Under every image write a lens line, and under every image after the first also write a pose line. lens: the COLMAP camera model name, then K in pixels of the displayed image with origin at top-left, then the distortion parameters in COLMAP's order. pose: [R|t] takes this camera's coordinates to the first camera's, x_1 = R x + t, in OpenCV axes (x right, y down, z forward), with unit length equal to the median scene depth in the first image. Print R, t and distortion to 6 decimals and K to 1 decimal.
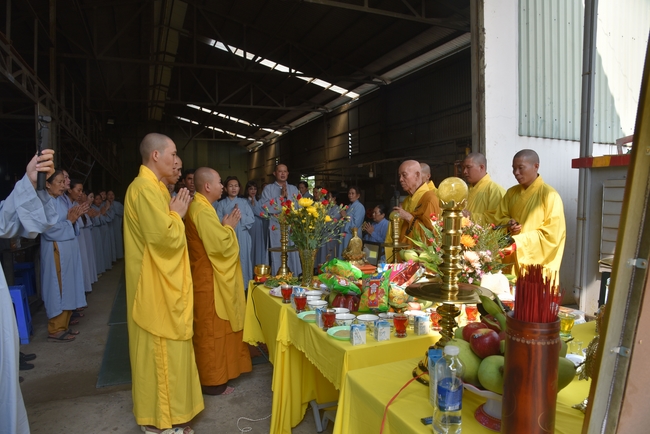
lens RADIAL K [[447.1, 0, 325.0], [0, 447.1, 217.0], [0, 0, 1]] dist [-0.123351, 0.070229]
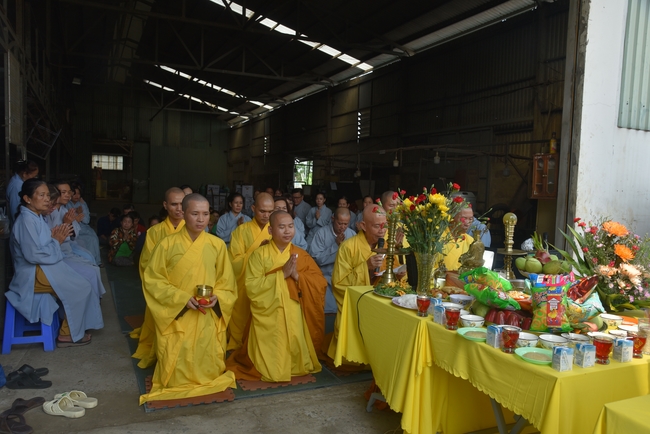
lens RADIAL K [[528.3, 0, 325.0], [0, 528.3, 217.0], [0, 0, 1]] dist [-0.051411, 0.090606]
pose [[0.998399, 0.045103, 0.034123, -0.035664], [-0.045568, 0.998877, 0.012961, -0.000084], [-0.033500, -0.014495, 0.999334, 0.000448]]
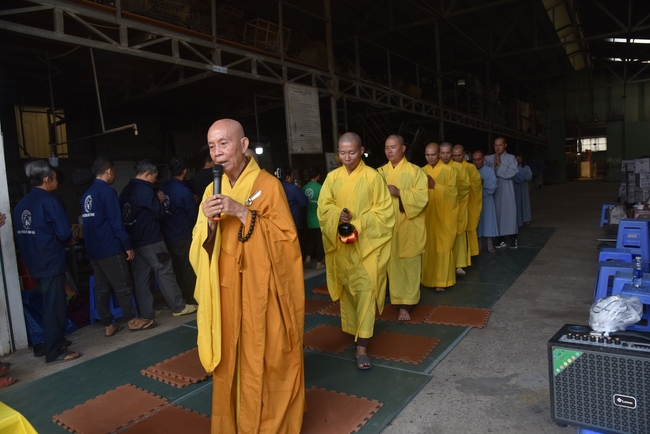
lens RADIAL K [[447.1, 0, 325.0], [0, 447.1, 217.0], [0, 0, 1]] dist [-0.123351, 0.070229]
pose [[0.538809, 0.040655, -0.841446, 0.091273], [0.032492, 0.997089, 0.068981, -0.008242], [0.841801, -0.064508, 0.535920, 0.172766]]
